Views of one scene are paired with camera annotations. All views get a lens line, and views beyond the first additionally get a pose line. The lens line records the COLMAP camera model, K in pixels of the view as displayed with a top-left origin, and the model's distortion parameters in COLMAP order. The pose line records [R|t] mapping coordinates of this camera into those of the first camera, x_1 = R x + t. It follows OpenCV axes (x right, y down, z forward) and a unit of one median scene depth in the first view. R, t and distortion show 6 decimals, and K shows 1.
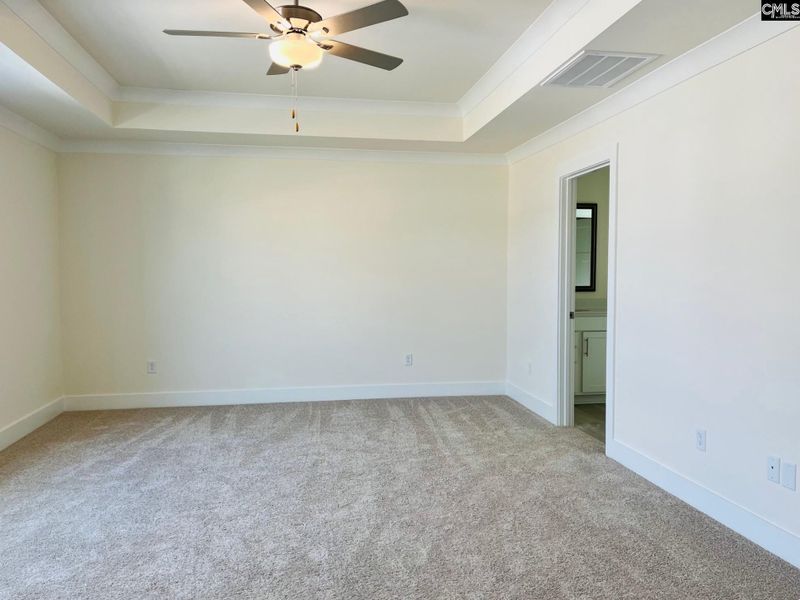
lens RADIAL K [[603.8, 0, 400.7], [0, 603.8, 300.5], [0, 0, 1]] dist [0.039489, -0.024268]
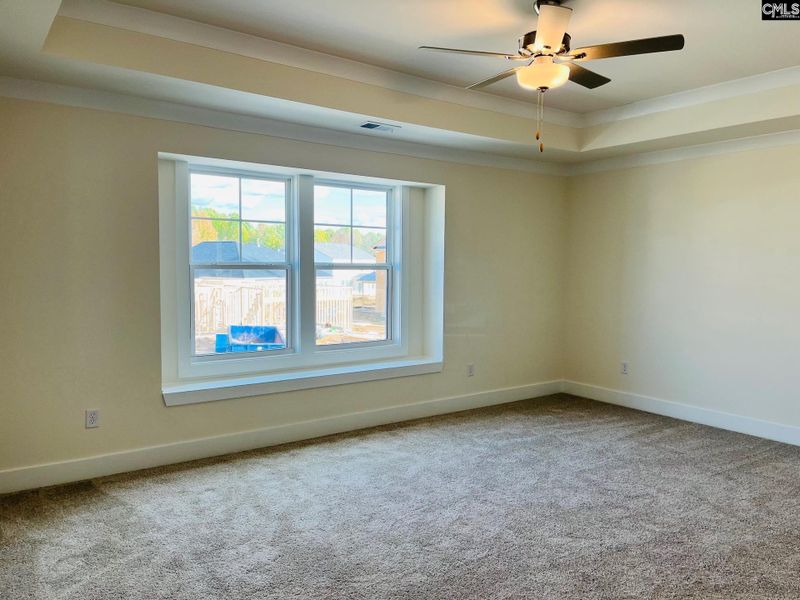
lens RADIAL K [[603.8, 0, 423.1], [0, 603.8, 294.4], [0, 0, 1]] dist [0.039489, -0.024268]
pose [[0.470942, 0.055204, -0.880435, 0.477959], [-0.056181, 0.997891, 0.032518, -0.044443], [0.880373, 0.034150, 0.473051, 0.256270]]
